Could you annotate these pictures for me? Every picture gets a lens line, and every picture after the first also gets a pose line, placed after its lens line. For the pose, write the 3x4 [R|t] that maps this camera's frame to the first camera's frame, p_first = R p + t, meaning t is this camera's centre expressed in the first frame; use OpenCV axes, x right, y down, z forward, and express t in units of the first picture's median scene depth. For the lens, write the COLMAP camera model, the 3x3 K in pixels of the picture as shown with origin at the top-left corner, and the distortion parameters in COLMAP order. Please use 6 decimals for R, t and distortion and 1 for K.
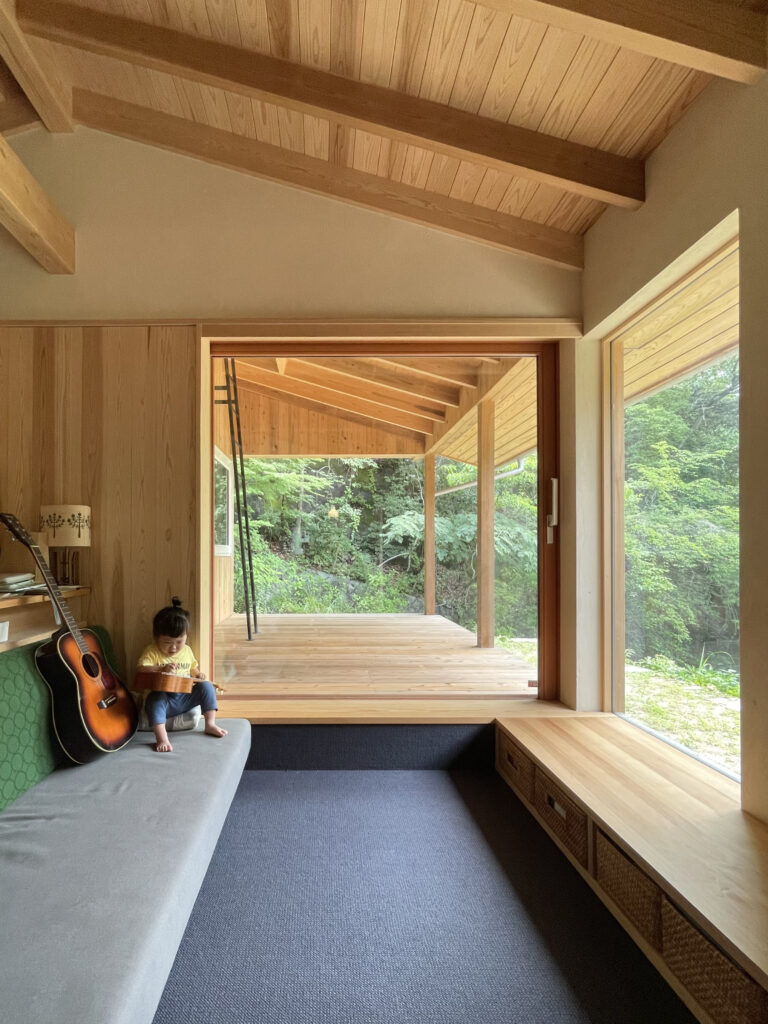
lens RADIAL K [[459.4, 0, 335.5], [0, 459.4, 552.2], [0, 0, 1]] dist [-0.003434, 0.002644]
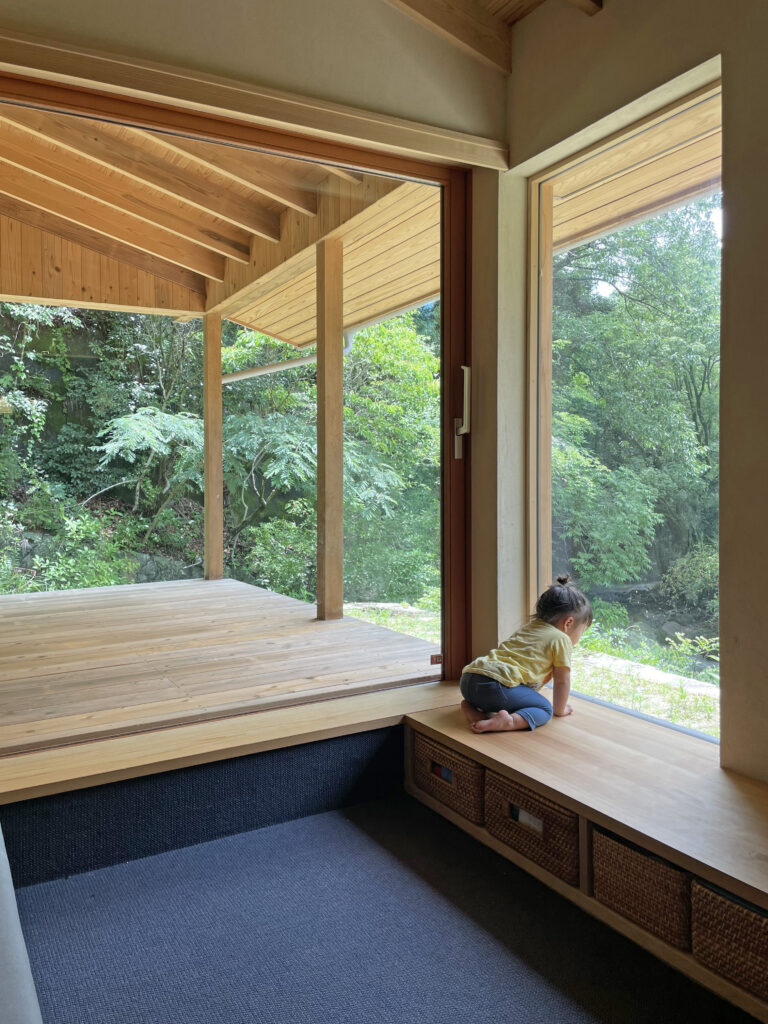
lens RADIAL K [[769.1, 0, 367.8], [0, 769.1, 493.8], [0, 0, 1]] dist [0.072594, -0.028954]
pose [[0.881206, -0.023966, 0.472124, -0.135992], [0.014710, 0.999621, 0.023286, 0.003516], [-0.472503, -0.013575, 0.881225, 0.011500]]
